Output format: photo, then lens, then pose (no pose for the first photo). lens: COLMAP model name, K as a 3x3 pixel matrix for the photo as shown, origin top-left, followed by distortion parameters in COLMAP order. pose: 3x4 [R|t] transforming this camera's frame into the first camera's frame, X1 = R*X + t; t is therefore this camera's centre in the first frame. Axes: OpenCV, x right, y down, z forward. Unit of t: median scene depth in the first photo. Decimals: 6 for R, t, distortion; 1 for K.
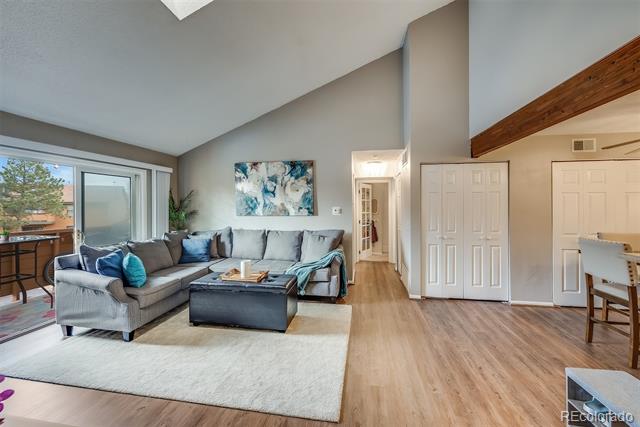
lens RADIAL K [[253.7, 0, 318.7], [0, 253.7, 205.2], [0, 0, 1]] dist [-0.001272, -0.000215]
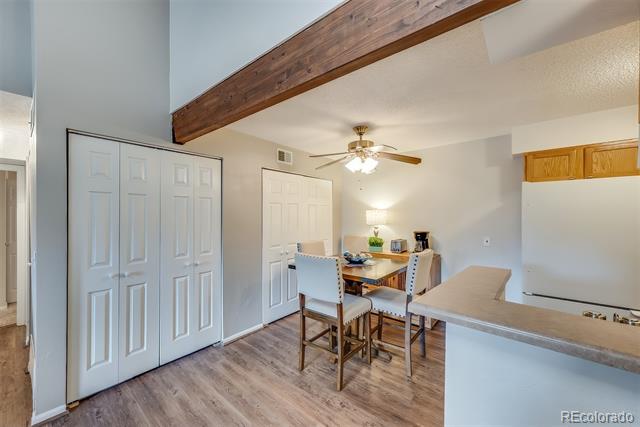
lens RADIAL K [[245.9, 0, 321.0], [0, 245.9, 213.3], [0, 0, 1]] dist [0.002942, -0.000052]
pose [[0.482254, 0.005110, 0.876017, 0.252173], [-0.003649, 0.999986, -0.003824, -0.007421], [-0.876024, -0.001353, 0.482266, 0.392326]]
